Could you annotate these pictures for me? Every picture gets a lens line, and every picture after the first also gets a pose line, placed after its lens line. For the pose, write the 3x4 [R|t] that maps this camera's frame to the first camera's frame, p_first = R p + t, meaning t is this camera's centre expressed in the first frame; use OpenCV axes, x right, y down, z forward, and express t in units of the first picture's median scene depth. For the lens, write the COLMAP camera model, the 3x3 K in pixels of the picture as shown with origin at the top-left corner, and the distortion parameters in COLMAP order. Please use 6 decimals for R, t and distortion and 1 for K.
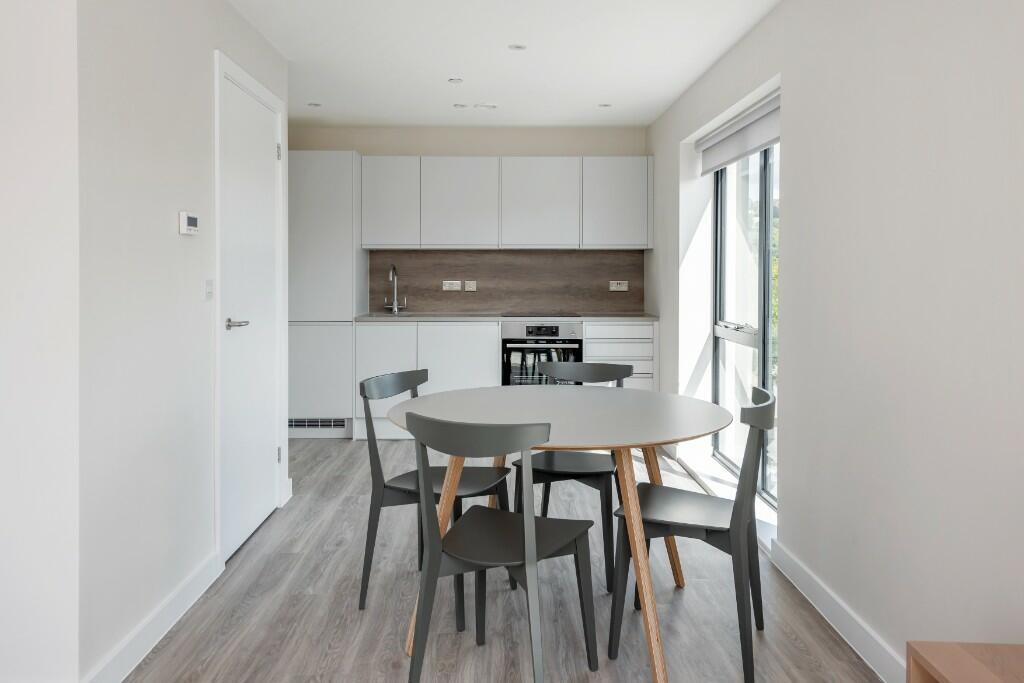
lens RADIAL K [[779.5, 0, 509.0], [0, 779.5, 278.7], [0, 0, 1]] dist [0.056949, -0.002704]
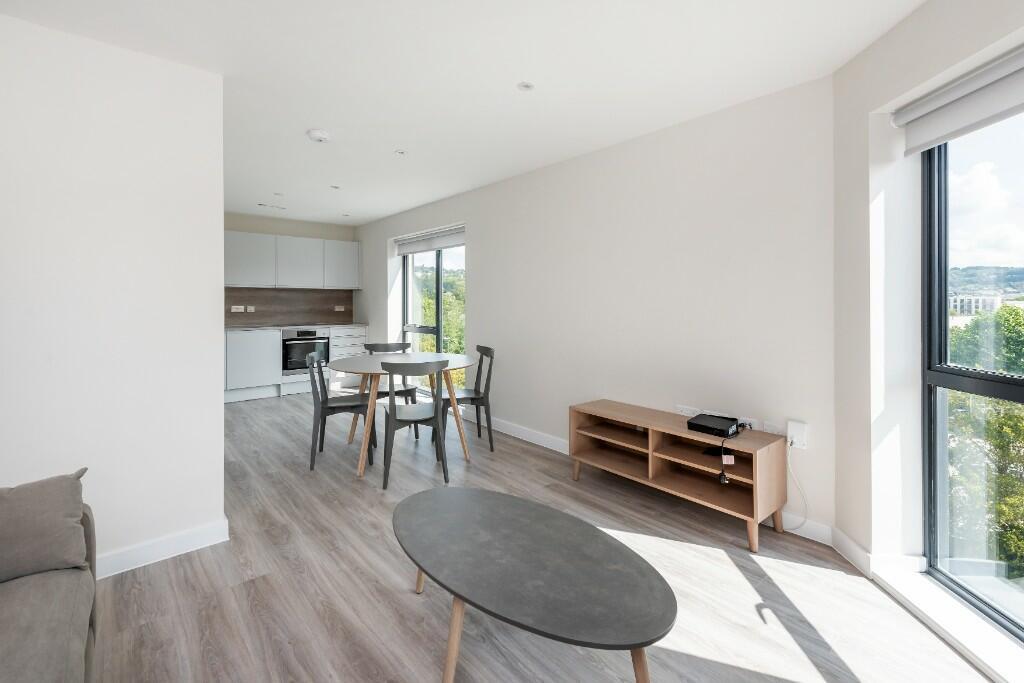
lens RADIAL K [[435.2, 0, 506.7], [0, 435.2, 302.5], [0, 0, 1]] dist [-0.001046, -0.000045]
pose [[0.759337, 0.000454, 0.650697, -0.257208], [0.003696, 0.999981, -0.005010, 0.001361], [-0.650687, 0.006209, 0.759321, -0.076521]]
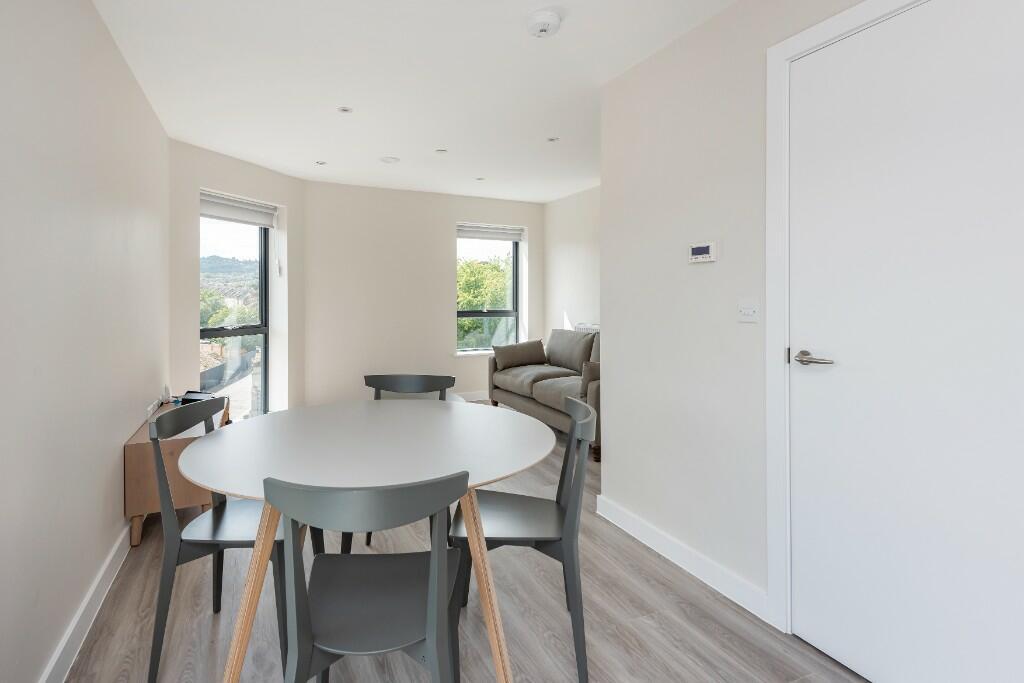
lens RADIAL K [[506.3, 0, 512.0], [0, 506.3, 341.5], [0, 0, 1]] dist [-0.000258, -0.000120]
pose [[-0.899755, 0.036749, -0.434845, 0.082866], [-0.004654, 0.995583, 0.093766, -0.004862], [0.436370, 0.086390, -0.895610, 0.750949]]
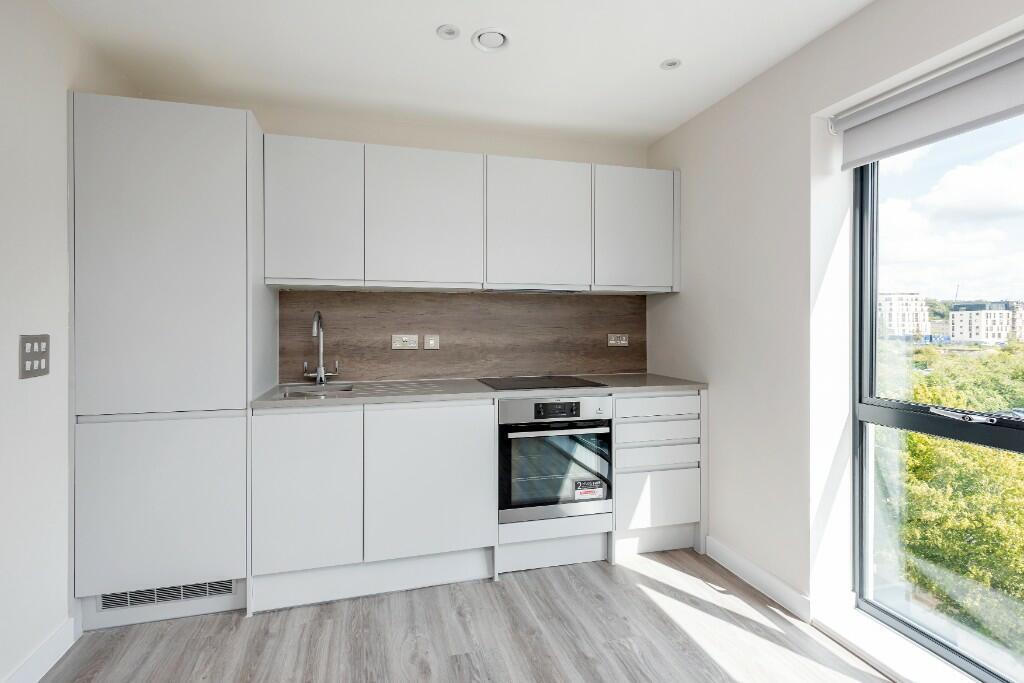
lens RADIAL K [[472.7, 0, 498.8], [0, 472.7, 326.0], [0, 0, 1]] dist [0.013155, 0.000117]
pose [[0.968211, -0.002531, 0.250122, -0.105227], [0.004152, 0.999974, -0.005952, -0.002928], [-0.250101, 0.006802, 0.968196, 0.600082]]
